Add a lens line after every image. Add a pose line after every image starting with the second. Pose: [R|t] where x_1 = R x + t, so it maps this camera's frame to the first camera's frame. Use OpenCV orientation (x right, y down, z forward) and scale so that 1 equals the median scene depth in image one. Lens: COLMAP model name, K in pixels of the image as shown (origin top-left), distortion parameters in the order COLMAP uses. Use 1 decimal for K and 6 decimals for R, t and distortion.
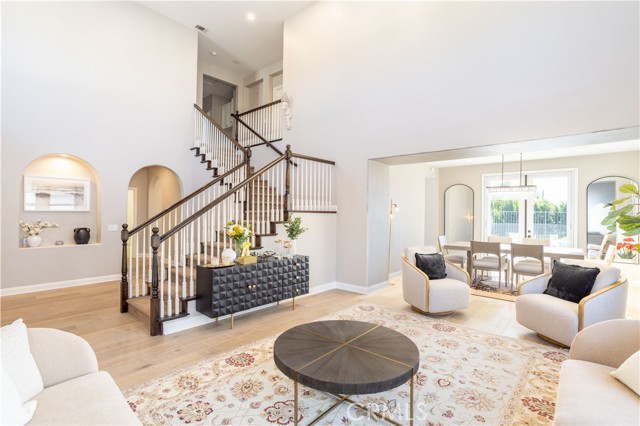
lens RADIAL K [[303.6, 0, 316.0], [0, 303.6, 219.5], [0, 0, 1]] dist [-0.036498, 0.008284]
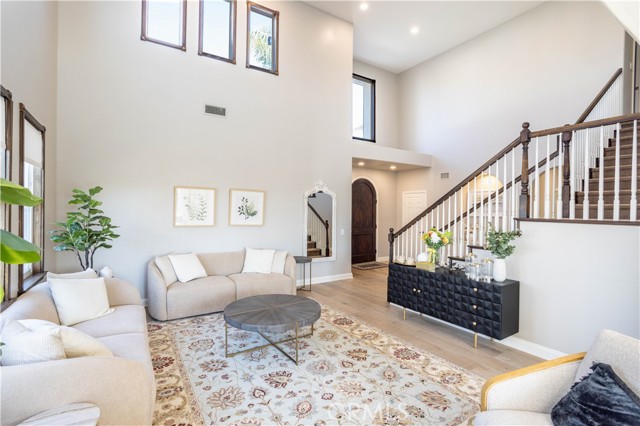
lens RADIAL K [[303.6, 0, 319.9], [0, 303.6, 208.1], [0, 0, 1]] dist [-0.036498, 0.008284]
pose [[-0.258800, -0.014158, -0.965827, 1.227819], [-0.029852, 0.999532, -0.006653, -0.060997], [0.965469, 0.027110, -0.259102, 1.312627]]
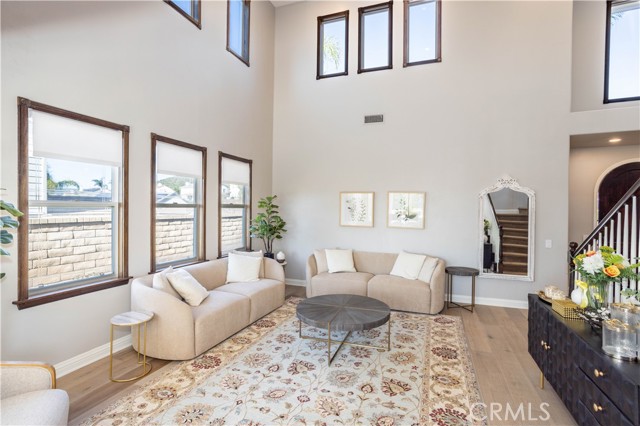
lens RADIAL K [[303.6, 0, 321.3], [0, 303.6, 209.1], [0, 0, 1]] dist [-0.036498, 0.008284]
pose [[-0.928403, -0.014744, -0.371283, 0.640306], [-0.021852, 0.999650, 0.014944, -0.084972], [0.370933, 0.021987, -0.928399, 1.954204]]
